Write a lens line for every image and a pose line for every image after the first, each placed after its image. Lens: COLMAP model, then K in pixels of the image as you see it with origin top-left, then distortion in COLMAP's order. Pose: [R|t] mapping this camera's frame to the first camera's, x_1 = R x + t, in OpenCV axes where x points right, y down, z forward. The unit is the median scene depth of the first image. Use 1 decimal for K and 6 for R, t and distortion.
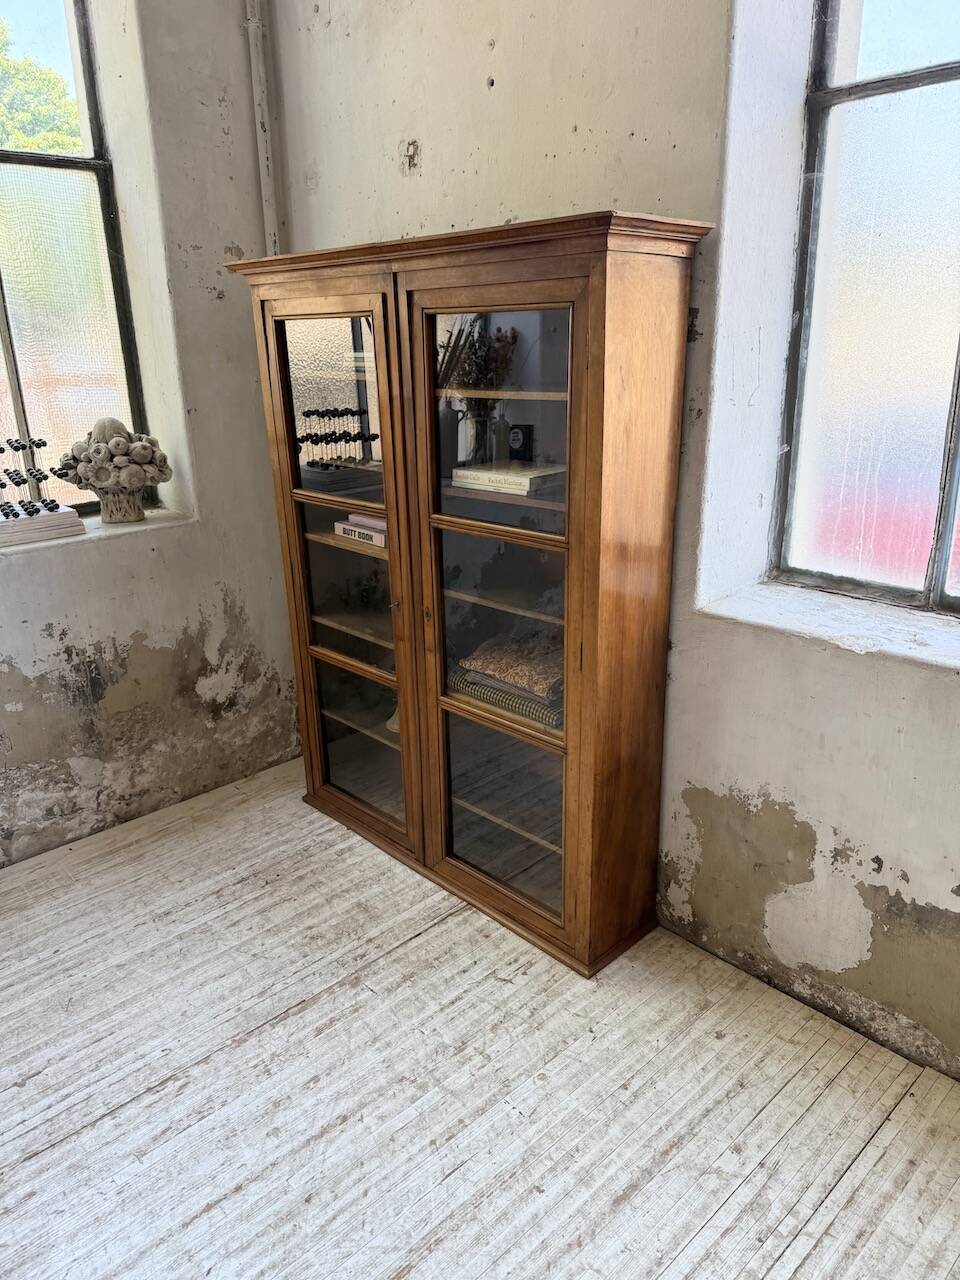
lens RADIAL K [[900.0, 0, 490.8], [0, 900.0, 642.6], [0, 0, 1]] dist [0.047980, -0.075210]
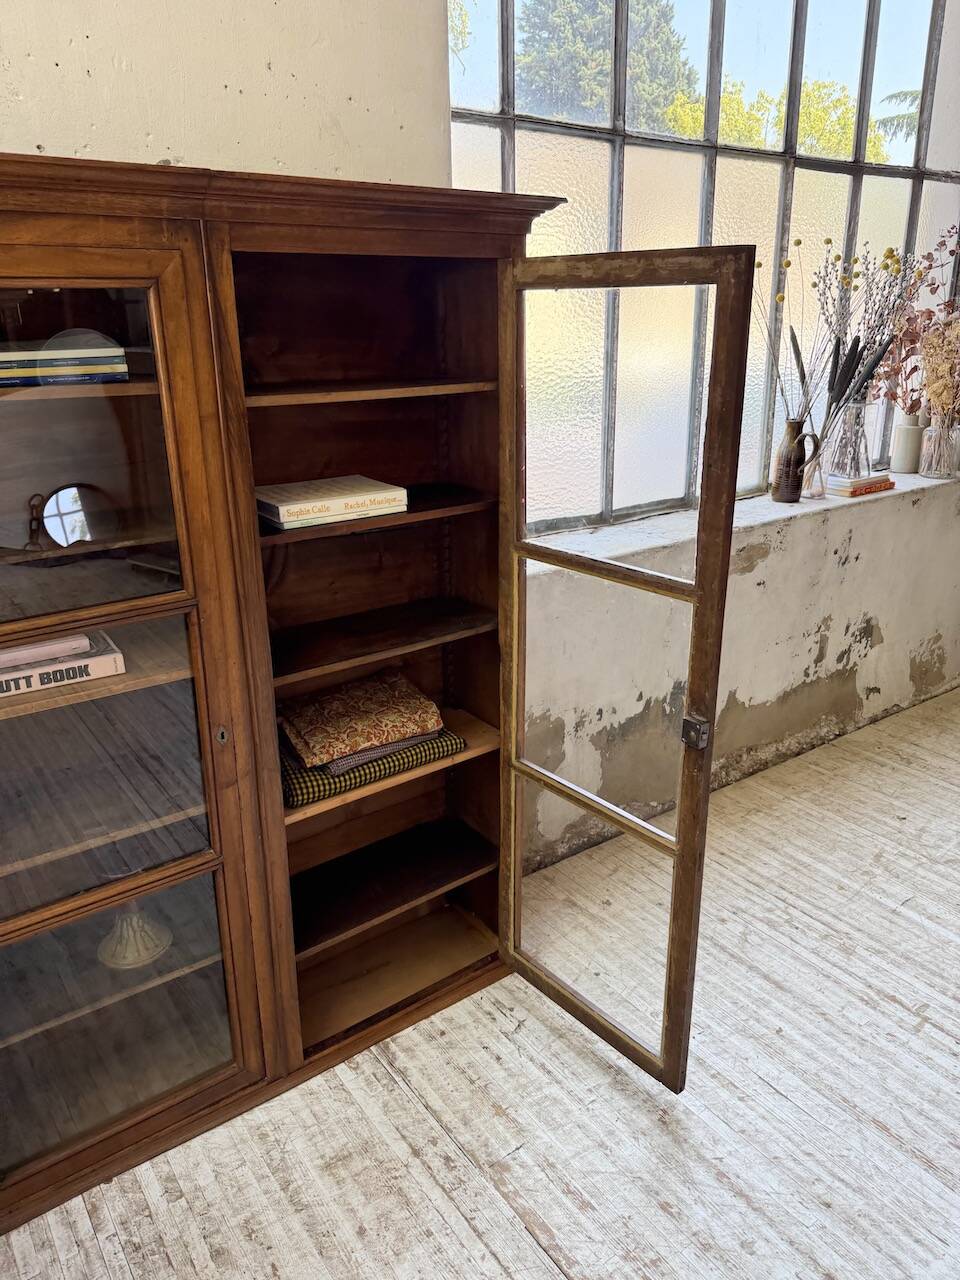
lens RADIAL K [[903.8, 0, 479.7], [0, 903.8, 643.3], [0, 0, 1]] dist [0.042098, -0.051731]
pose [[0.138046, -0.314616, 0.939127, -0.731761], [0.331528, 0.908185, 0.255518, -0.226036], [-0.933291, 0.276074, 0.229675, 0.716303]]
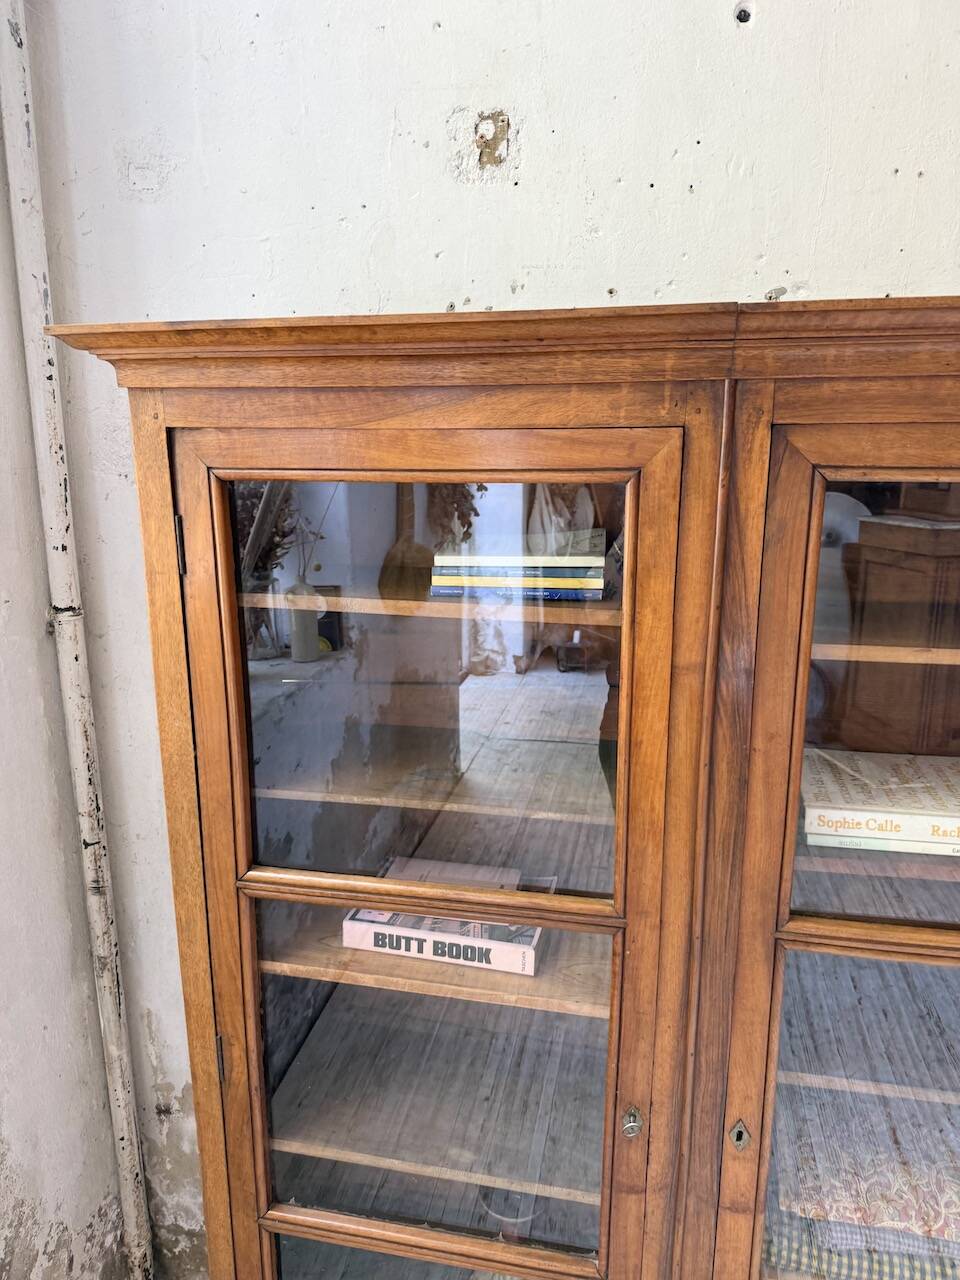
lens RADIAL K [[900.8, 0, 477.8], [0, 900.8, 636.6], [0, 0, 1]] dist [0.036428, -0.057630]
pose [[0.836303, -0.101780, 0.538738, -0.405959], [0.166538, 0.983348, -0.072746, -0.271364], [-0.522363, 0.150558, 0.839327, 0.701297]]
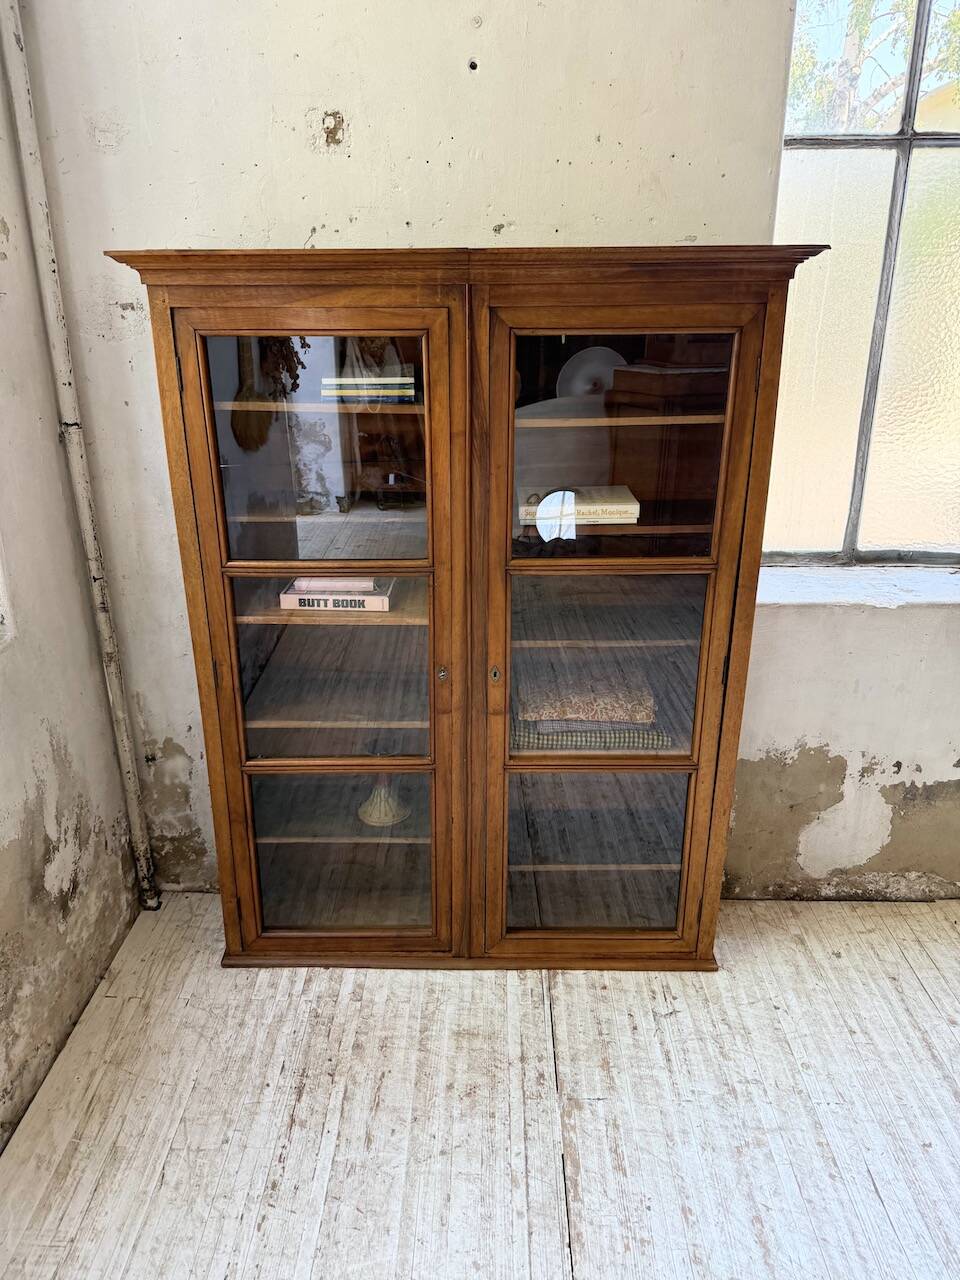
lens RADIAL K [[906.2, 0, 473.8], [0, 906.2, 633.6], [0, 0, 1]] dist [0.000533, -0.004012]
pose [[0.705189, -0.231905, 0.670021, -0.695277], [0.220969, 0.969816, 0.103102, -0.173397], [-0.673707, 0.075347, 0.735147, 0.390773]]
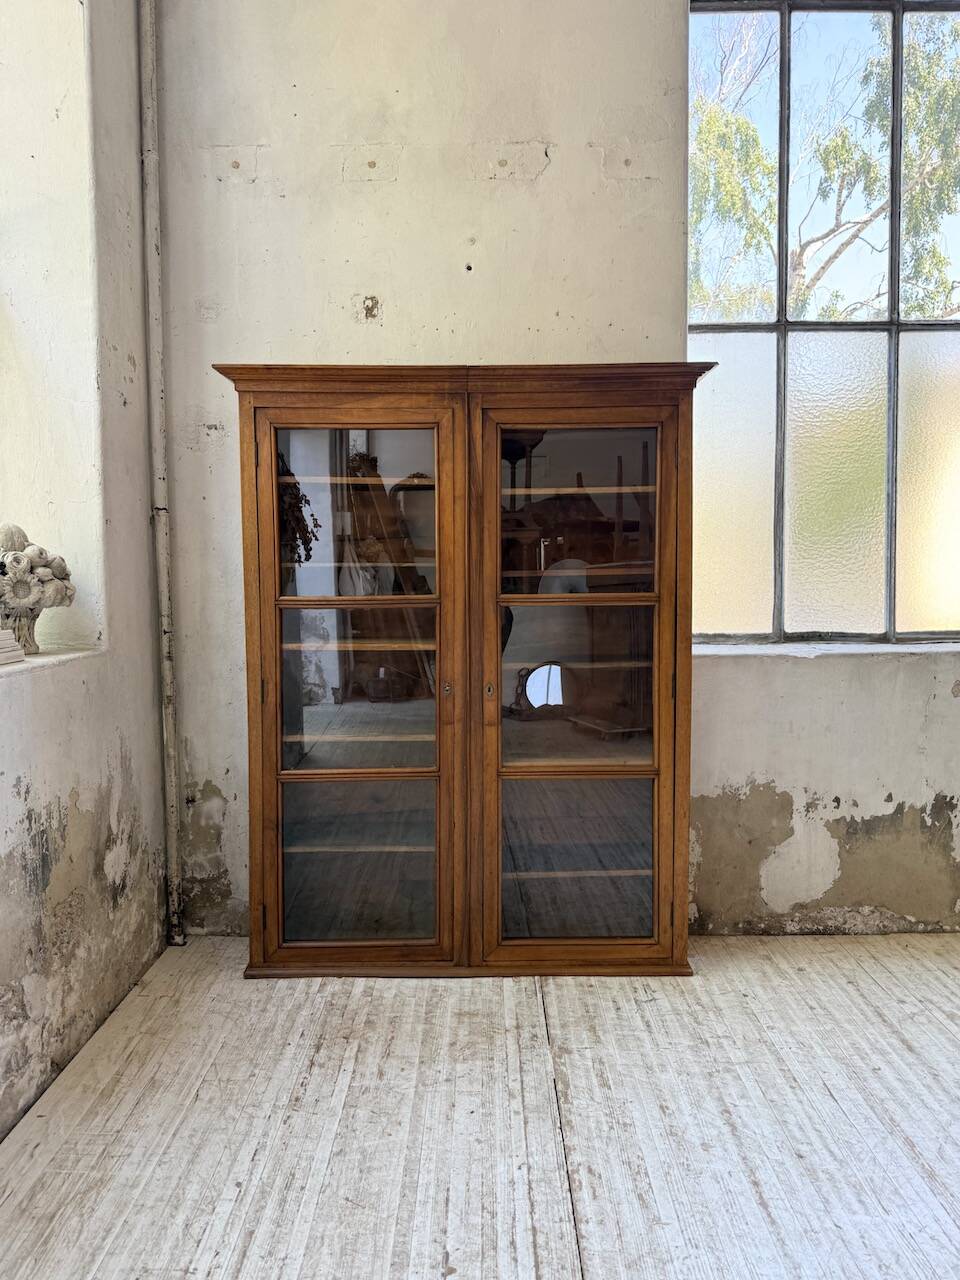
lens RADIAL K [[924.9, 0, 480.5], [0, 924.9, 632.9], [0, 0, 1]] dist [0.020088, -0.031785]
pose [[0.693398, -0.029681, 0.719943, -0.915615], [0.228127, 0.956797, -0.180269, 0.104293], [-0.683489, 0.289237, 0.670212, 0.263059]]
